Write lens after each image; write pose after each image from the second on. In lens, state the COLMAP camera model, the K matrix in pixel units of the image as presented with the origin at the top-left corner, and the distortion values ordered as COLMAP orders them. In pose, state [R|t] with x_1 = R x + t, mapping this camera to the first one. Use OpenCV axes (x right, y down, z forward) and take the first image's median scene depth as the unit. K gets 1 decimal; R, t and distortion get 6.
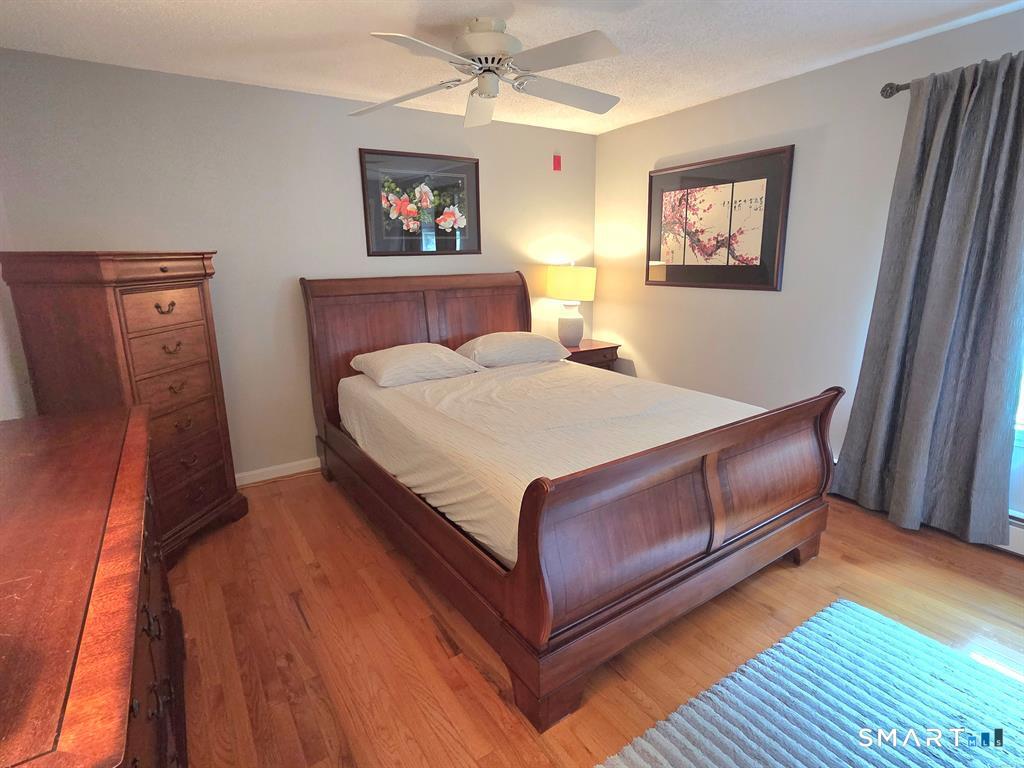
lens RADIAL K [[531.3, 0, 511.4], [0, 531.3, 377.8], [0, 0, 1]] dist [0.006157, 0.000982]
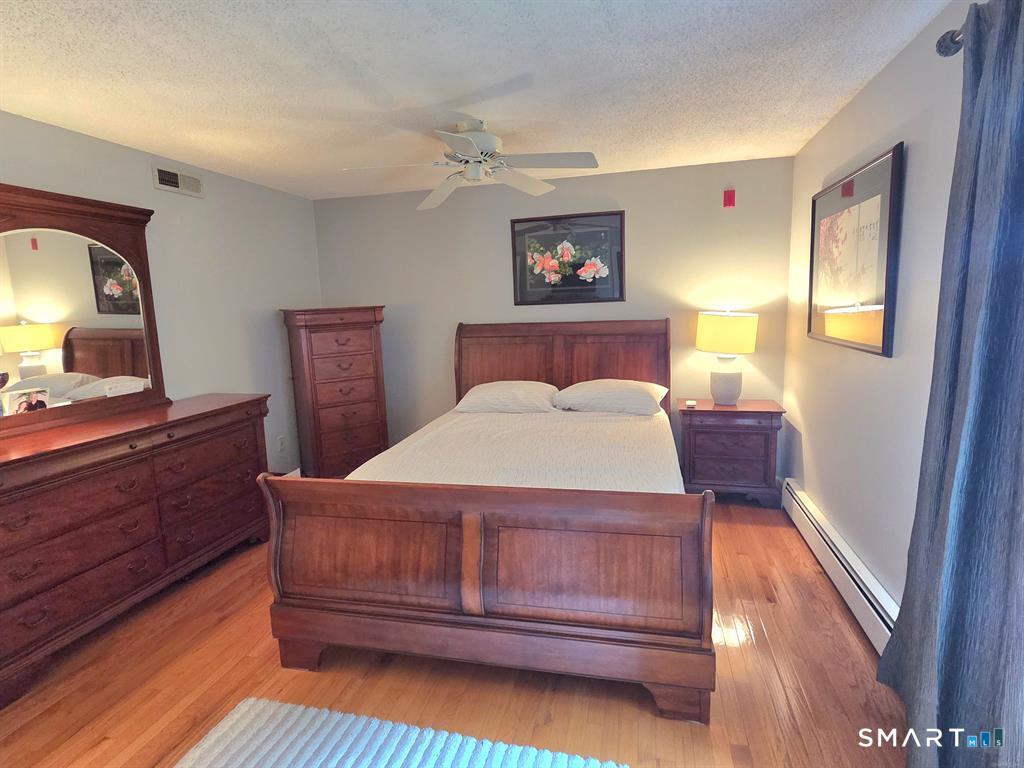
lens RADIAL K [[531.3, 0, 511.4], [0, 531.3, 377.8], [0, 0, 1]] dist [0.006157, 0.000982]
pose [[0.668692, 0.097177, -0.737162, 0.609301], [-0.142739, 0.989760, 0.000995, -0.064403], [0.729710, 0.104557, 0.675715, 0.190821]]
